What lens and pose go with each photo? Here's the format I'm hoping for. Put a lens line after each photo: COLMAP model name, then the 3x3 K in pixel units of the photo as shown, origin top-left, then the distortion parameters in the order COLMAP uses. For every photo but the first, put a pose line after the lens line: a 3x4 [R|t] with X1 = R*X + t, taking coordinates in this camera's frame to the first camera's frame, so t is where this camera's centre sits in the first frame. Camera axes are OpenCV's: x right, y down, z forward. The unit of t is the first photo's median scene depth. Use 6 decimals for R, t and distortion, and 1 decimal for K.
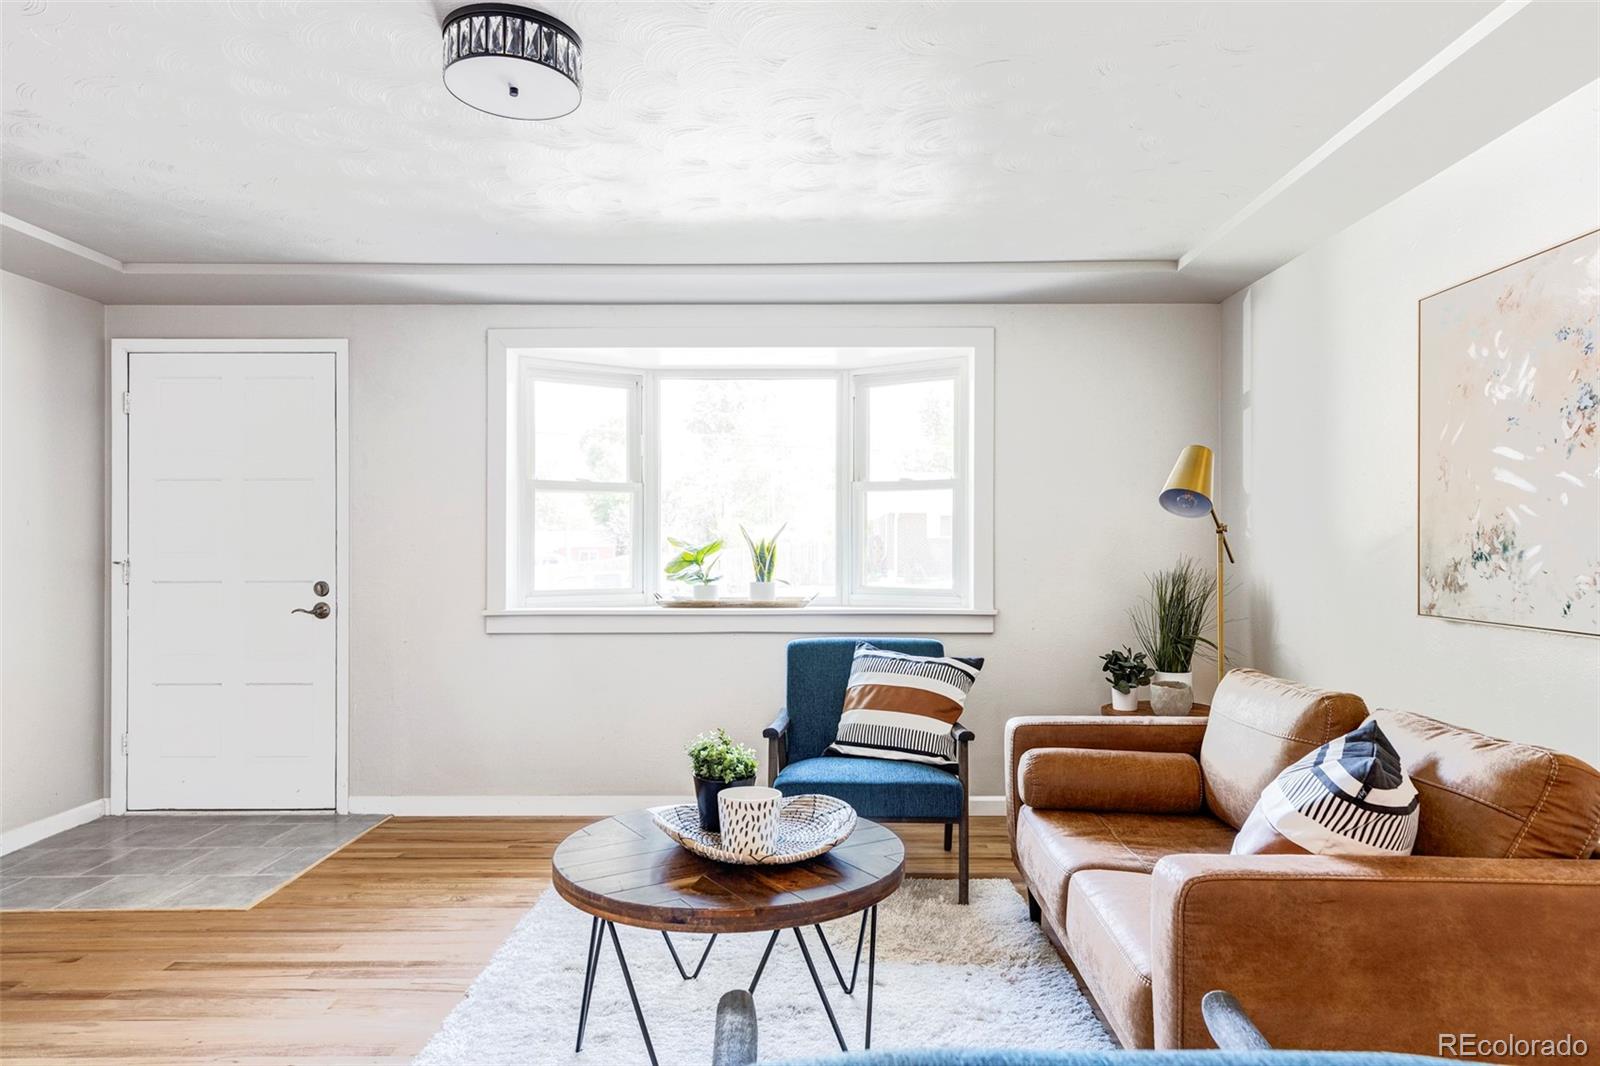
lens RADIAL K [[973.3, 0, 801.1], [0, 973.3, 546.2], [0, 0, 1]] dist [0.018857, 0.000351]
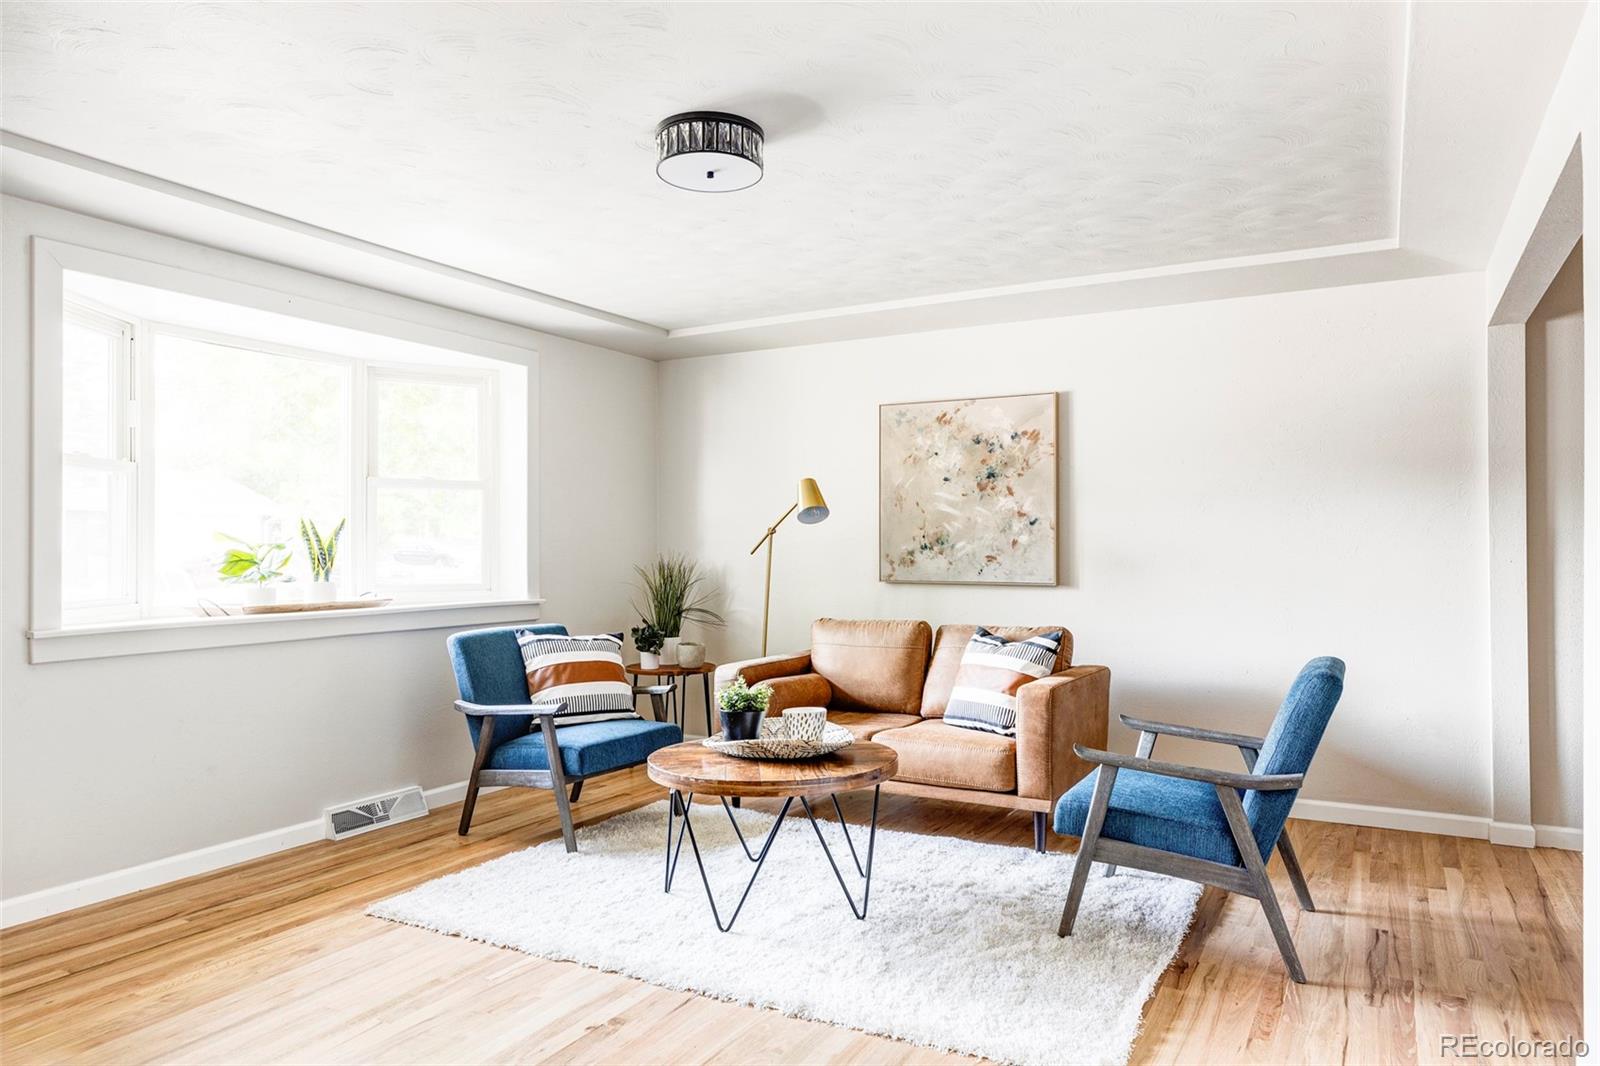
lens RADIAL K [[1093.4, 0, 800.0], [0, 1093.4, 533.0], [0, 0, 1]] dist [0.002438, 0.002819]
pose [[0.463198, 0.012036, 0.886173, -0.937401], [0.003443, 0.999876, -0.015380, 0.010013], [-0.886248, 0.010175, 0.463099, 0.160104]]
